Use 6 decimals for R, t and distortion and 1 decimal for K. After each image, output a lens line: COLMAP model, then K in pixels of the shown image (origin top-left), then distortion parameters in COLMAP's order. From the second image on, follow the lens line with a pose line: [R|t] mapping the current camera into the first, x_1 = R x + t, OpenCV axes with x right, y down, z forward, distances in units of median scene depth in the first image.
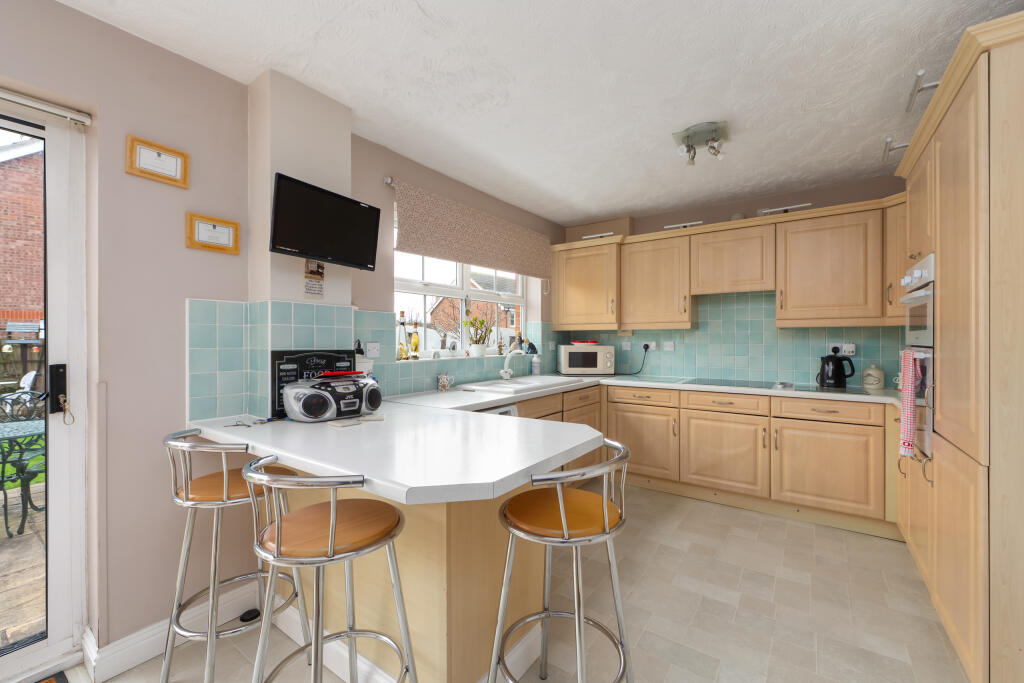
lens RADIAL K [[416.4, 0, 512.0], [0, 416.4, 341.5], [0, 0, 1]] dist [0.000908, 0.000012]
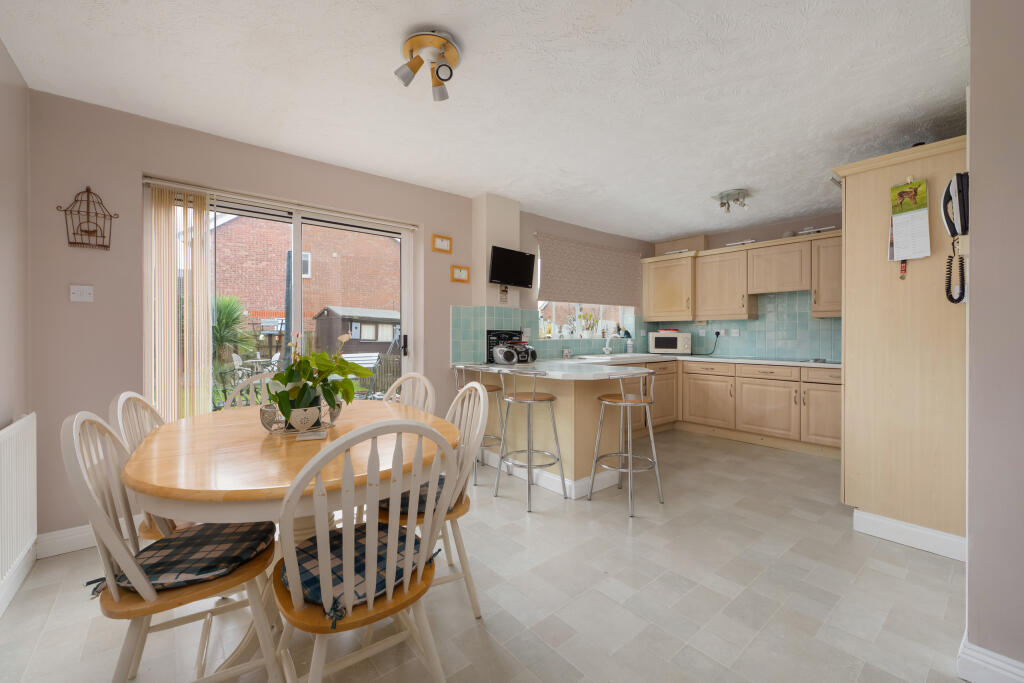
lens RADIAL K [[416.4, 0, 512.0], [0, 416.4, 341.5], [0, 0, 1]] dist [0.000908, 0.000012]
pose [[0.966118, 0.007110, -0.258001, 0.045722], [-0.003870, 0.999907, 0.013067, 0.030748], [0.258070, -0.011626, 0.966056, -0.572675]]
